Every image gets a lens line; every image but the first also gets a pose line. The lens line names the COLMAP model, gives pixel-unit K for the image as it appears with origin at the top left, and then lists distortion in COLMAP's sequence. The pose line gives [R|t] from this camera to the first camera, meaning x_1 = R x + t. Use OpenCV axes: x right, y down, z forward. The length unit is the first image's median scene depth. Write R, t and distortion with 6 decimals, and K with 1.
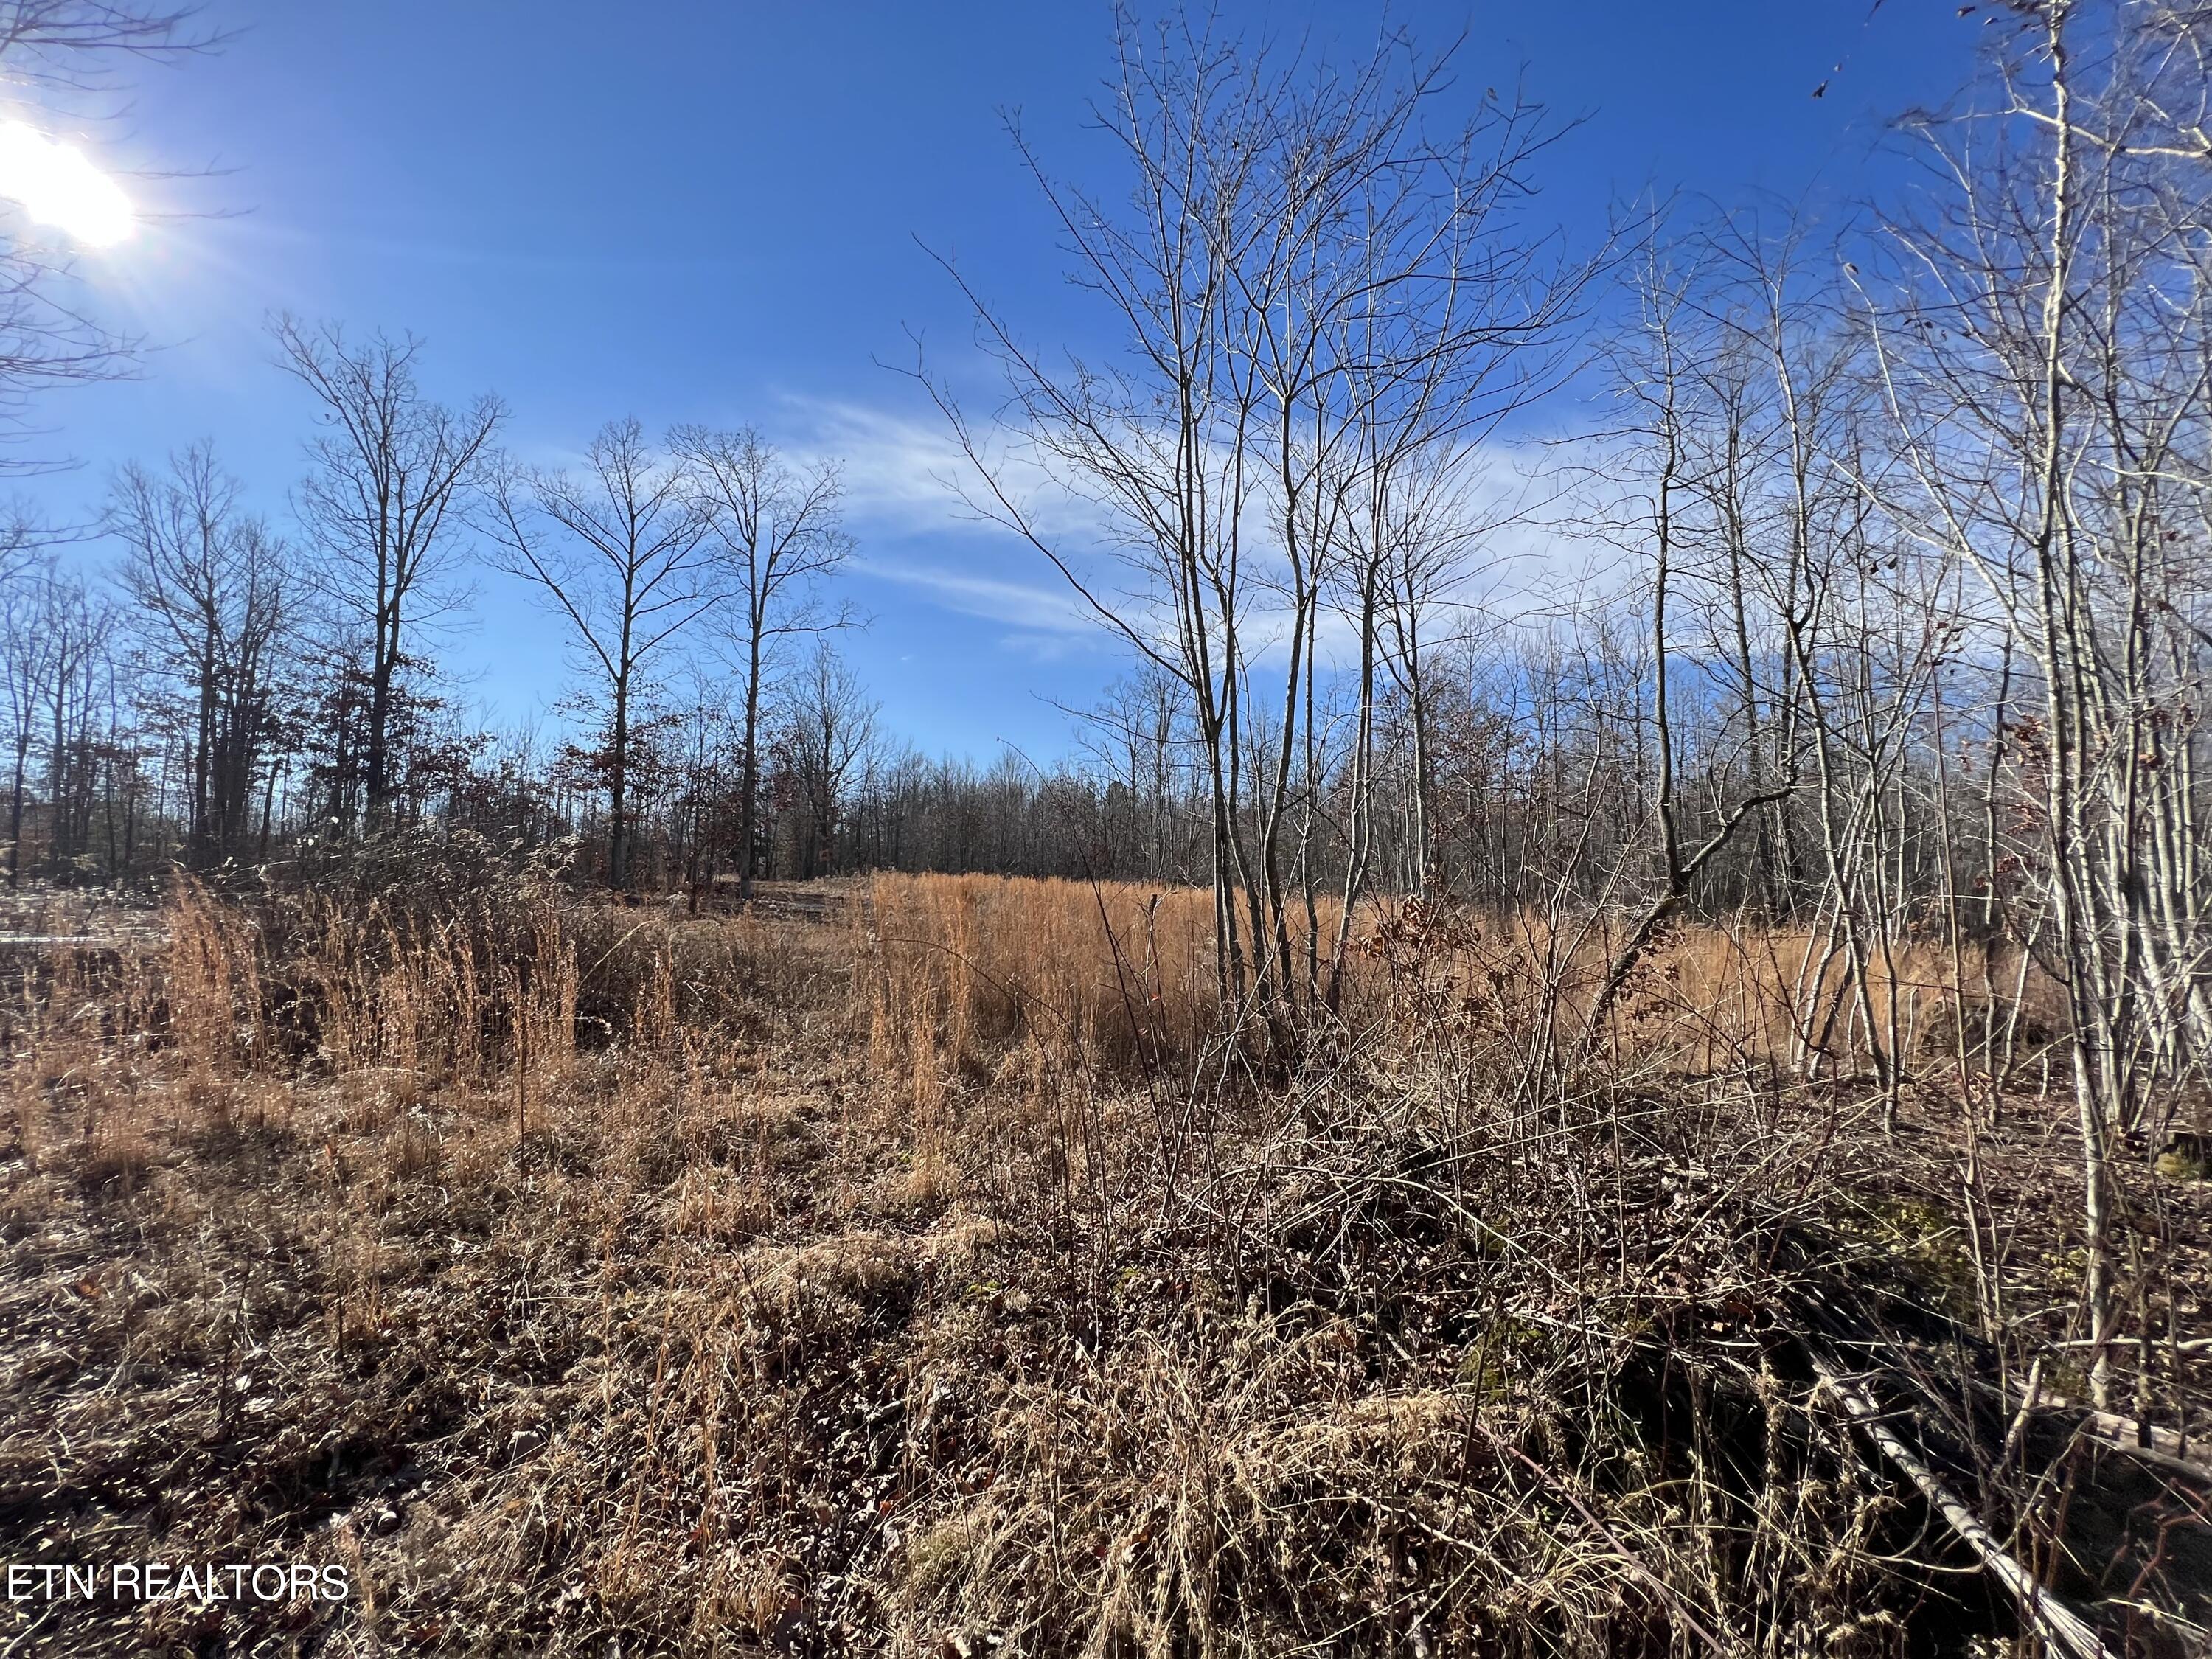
lens RADIAL K [[892.7, 0, 1106.0], [0, 892.7, 829.5], [0, 0, 1]] dist [0.002418, 0.000222]
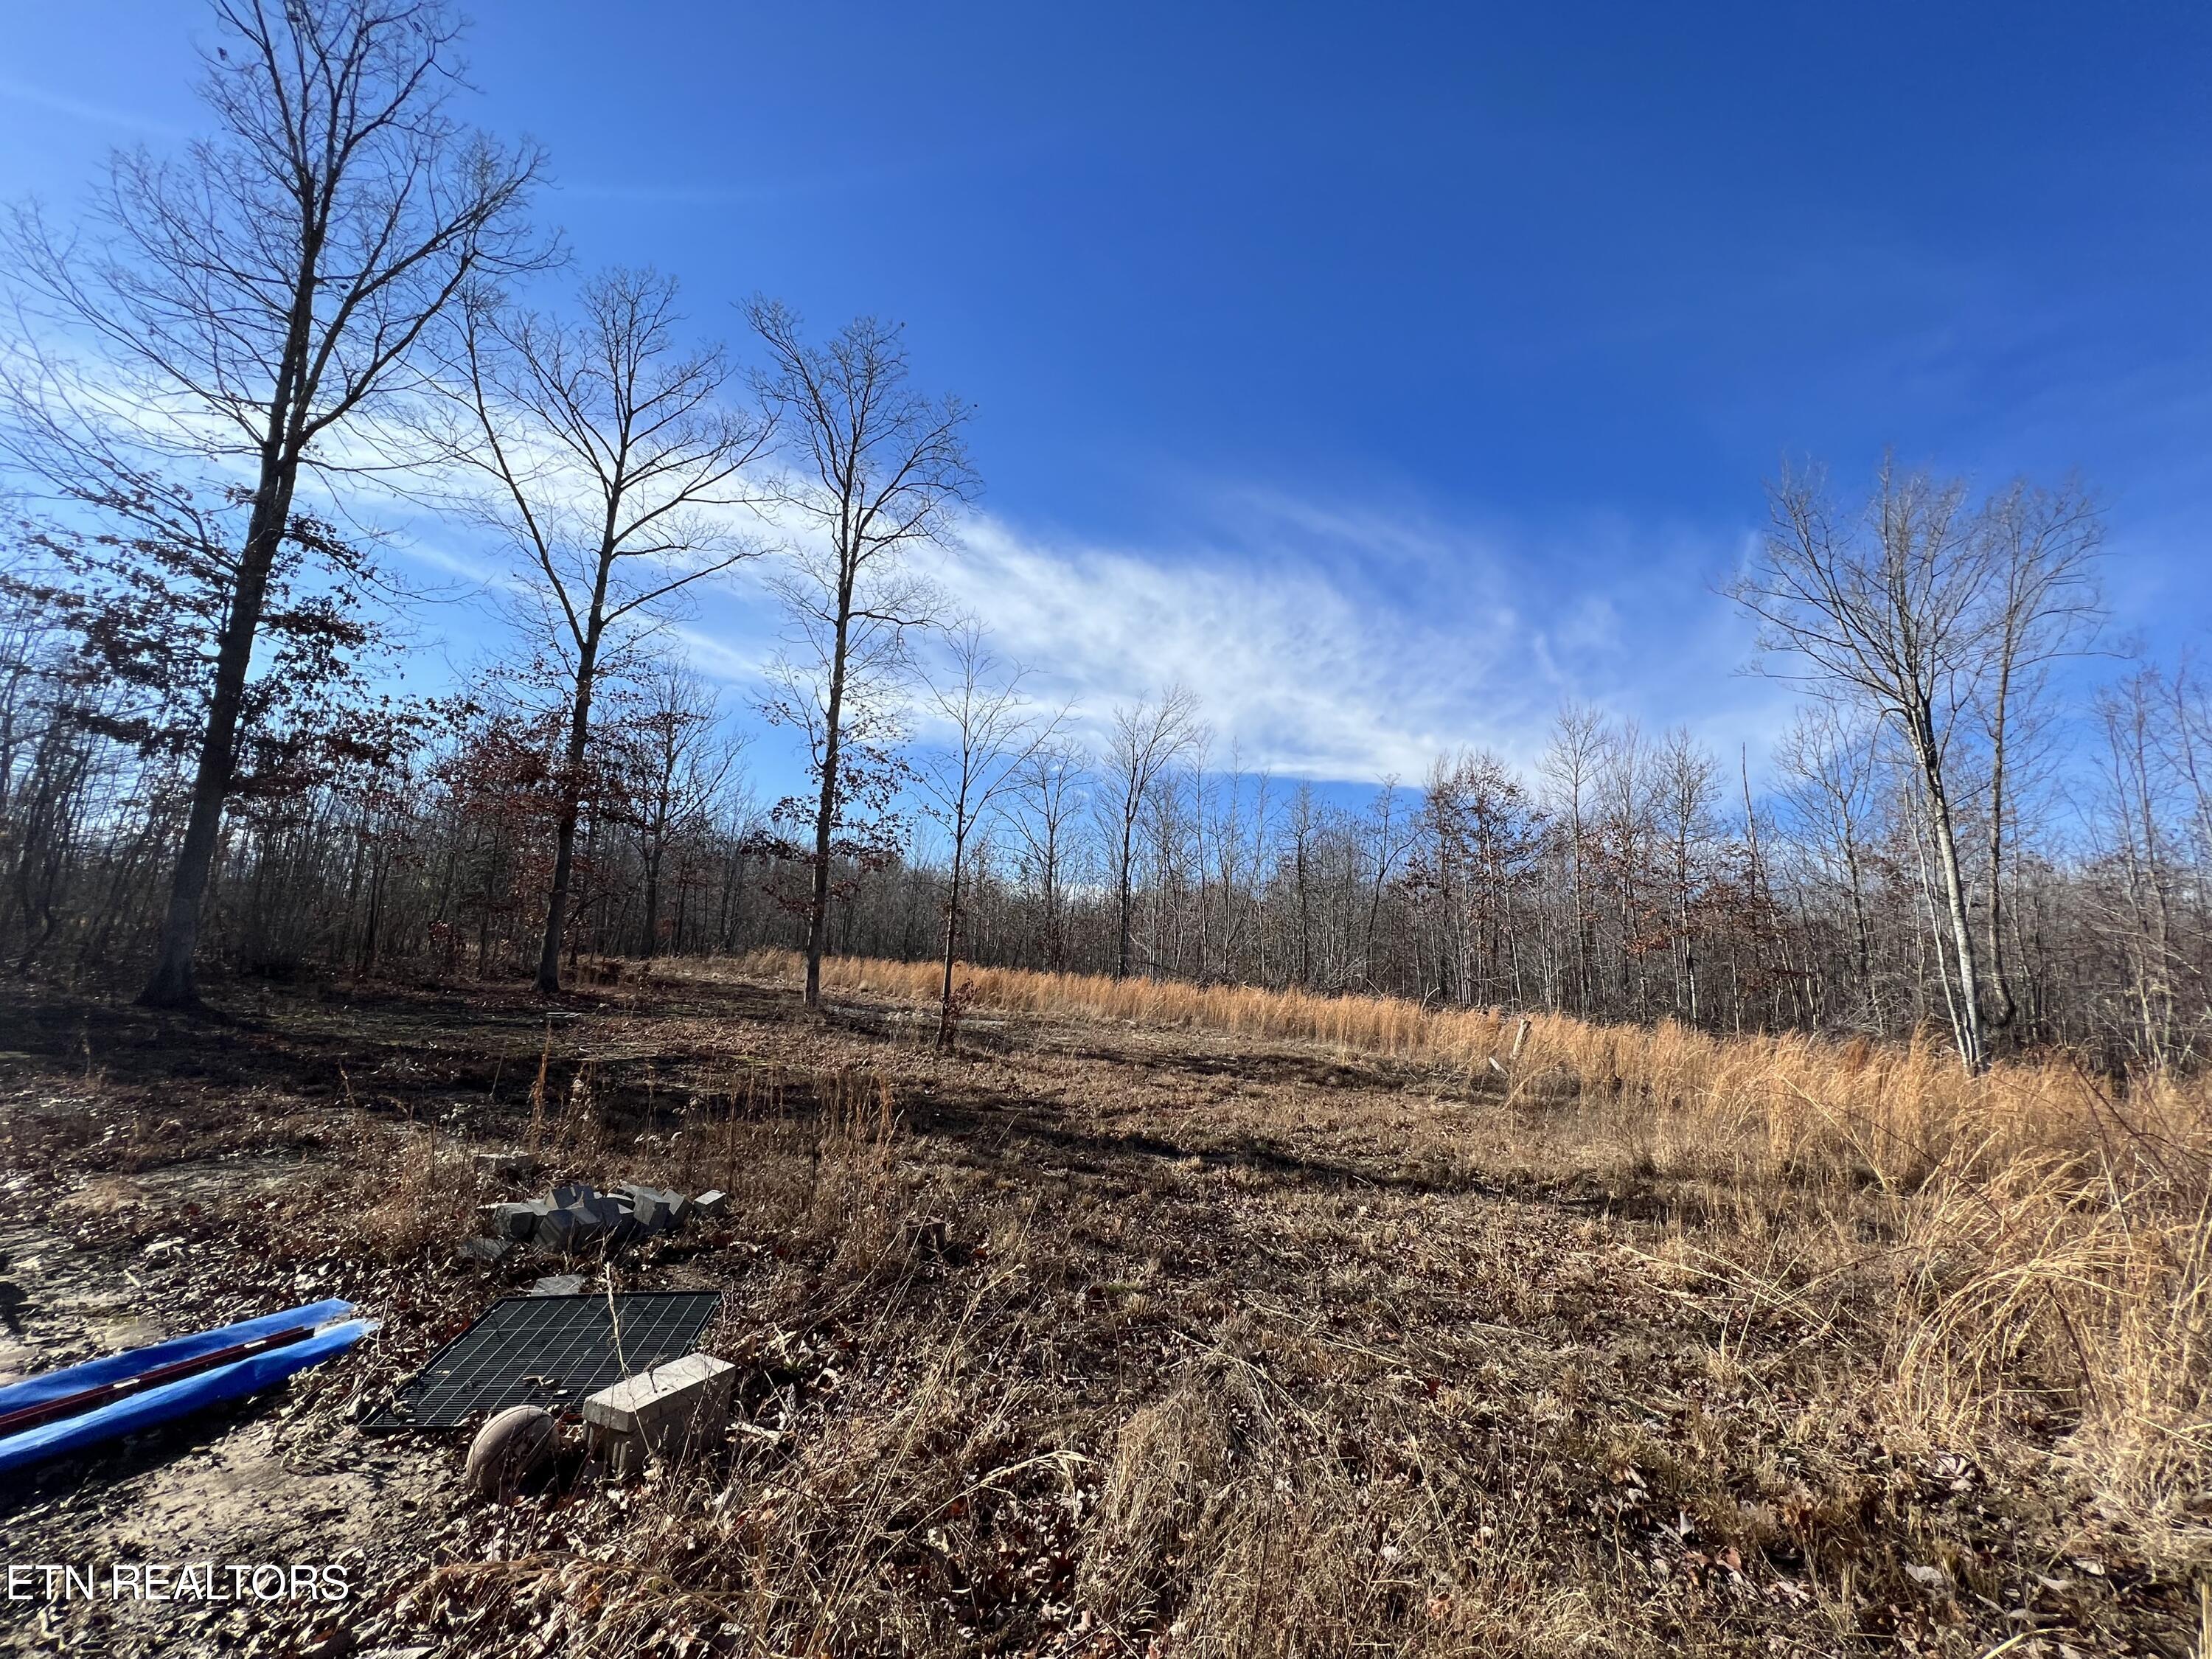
lens RADIAL K [[892.7, 0, 1106.0], [0, 892.7, 829.5], [0, 0, 1]] dist [0.002418, 0.000222]
pose [[0.940348, 0.091360, 0.327718, -0.388033], [-0.061074, 0.992952, -0.101569, 0.004047], [-0.334688, 0.075495, 0.939300, 0.282875]]
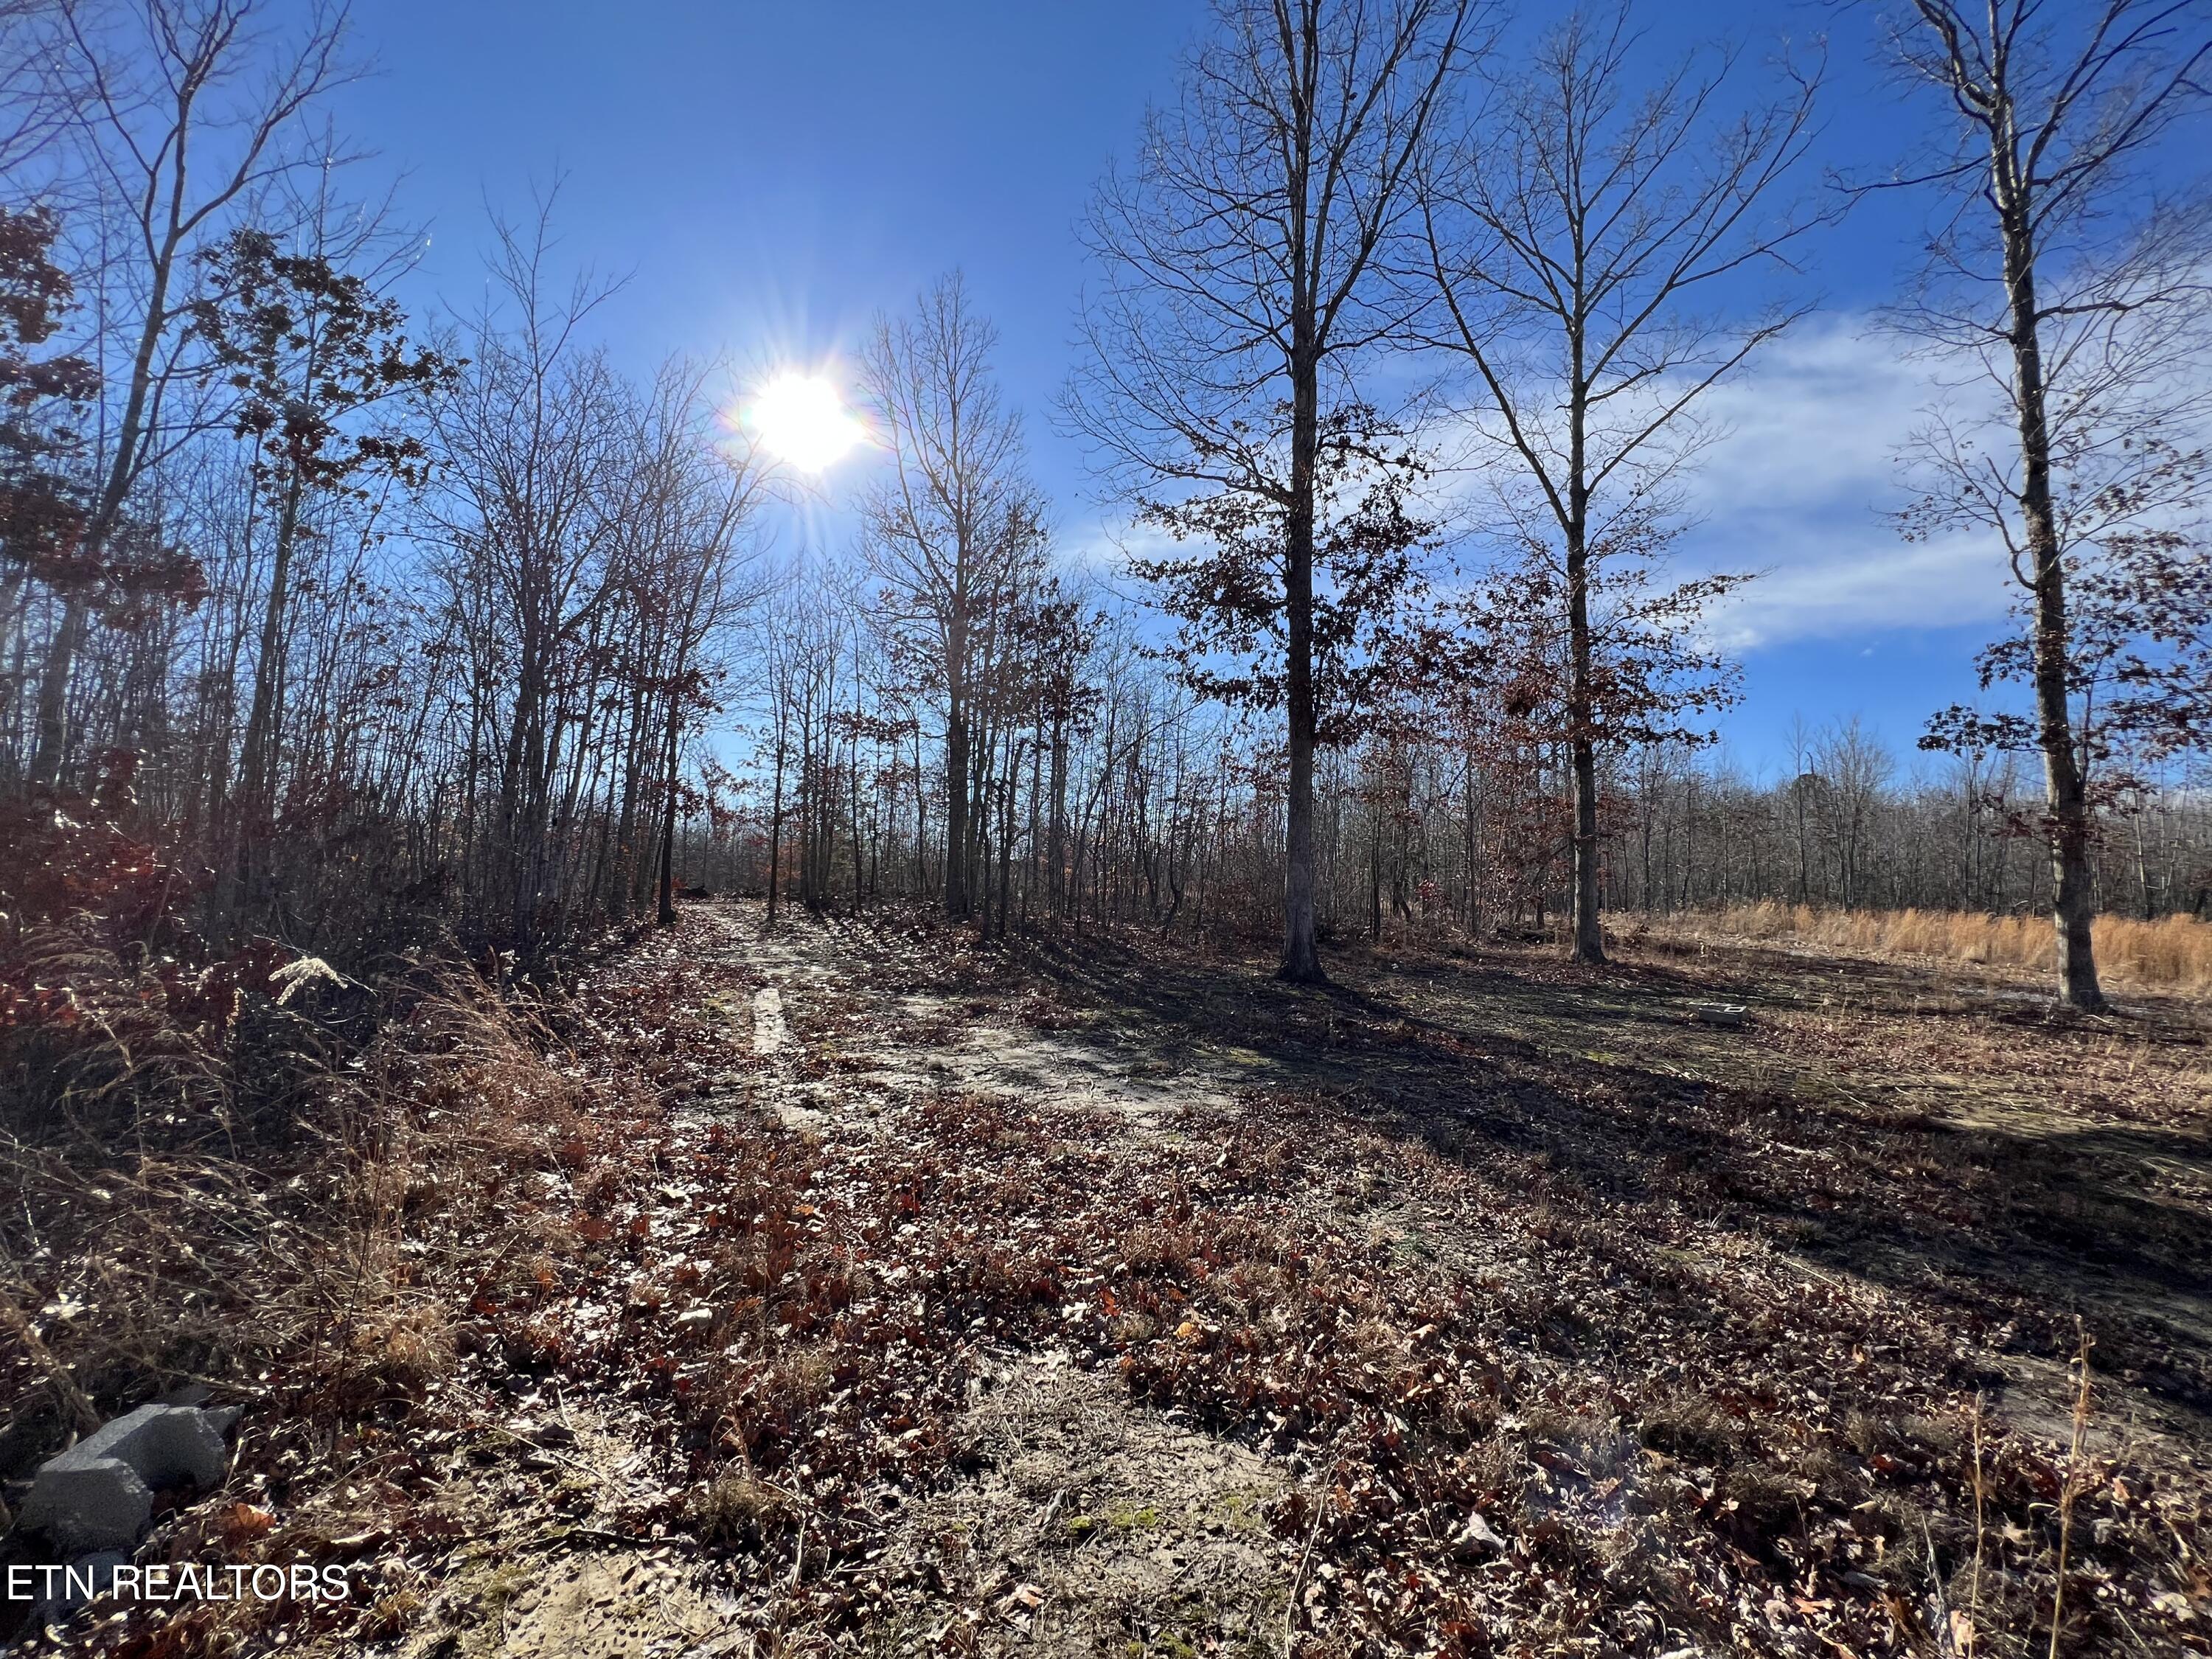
lens RADIAL K [[892.7, 0, 1106.0], [0, 892.7, 829.5], [0, 0, 1]] dist [0.002418, 0.000222]
pose [[0.859233, -0.019057, -0.511229, -0.510609], [0.007729, 0.999675, -0.024274, 0.012601], [0.511526, 0.016906, 0.859101, 0.431372]]
